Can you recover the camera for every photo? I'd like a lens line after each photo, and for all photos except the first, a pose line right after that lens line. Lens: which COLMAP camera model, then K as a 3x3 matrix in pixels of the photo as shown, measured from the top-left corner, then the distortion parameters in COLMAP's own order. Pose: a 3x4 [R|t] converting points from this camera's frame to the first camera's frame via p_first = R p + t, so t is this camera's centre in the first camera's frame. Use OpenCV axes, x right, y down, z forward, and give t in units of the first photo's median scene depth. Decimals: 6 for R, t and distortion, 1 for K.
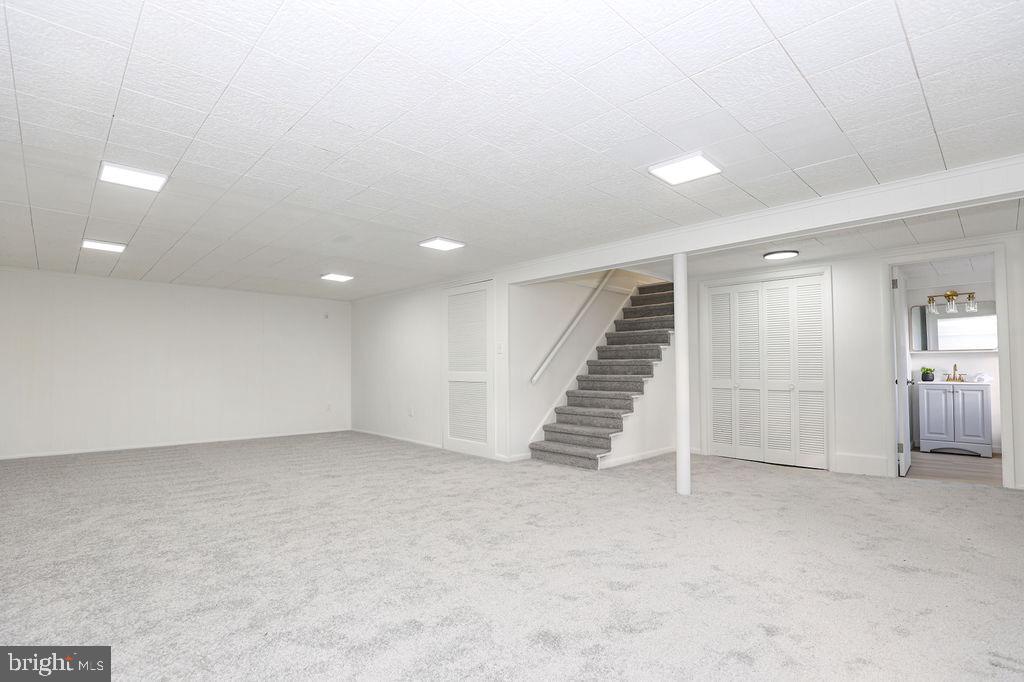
lens RADIAL K [[489.8, 0, 508.4], [0, 489.8, 360.2], [0, 0, 1]] dist [-0.037074, 0.006896]
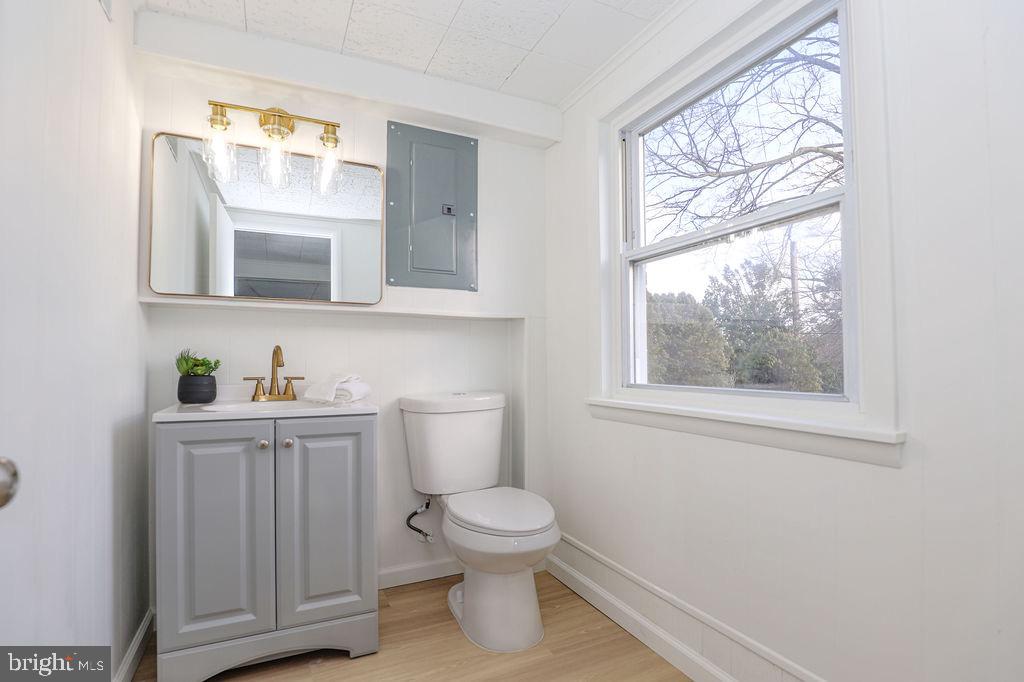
lens RADIAL K [[489.8, 0, 509.0], [0, 489.8, 347.7], [0, 0, 1]] dist [-0.037074, 0.006896]
pose [[0.320203, 0.028522, 0.946919, 0.722818], [-0.018675, 0.999542, -0.023792, 0.015328], [-0.947165, -0.010065, 0.320590, 0.797154]]
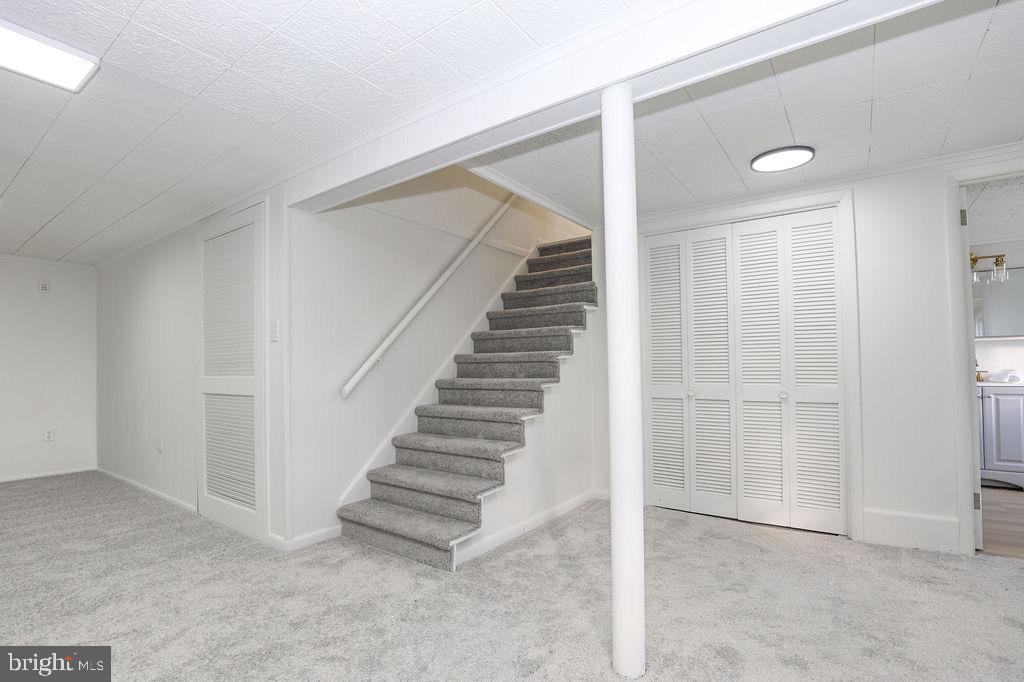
lens RADIAL K [[489.8, 0, 509.6], [0, 489.8, 355.5], [0, 0, 1]] dist [-0.037074, 0.006896]
pose [[0.984102, -0.004630, 0.177545, 0.138797], [0.006363, 0.999938, -0.009189, 0.008396], [-0.177491, 0.010173, 0.984070, 0.448994]]
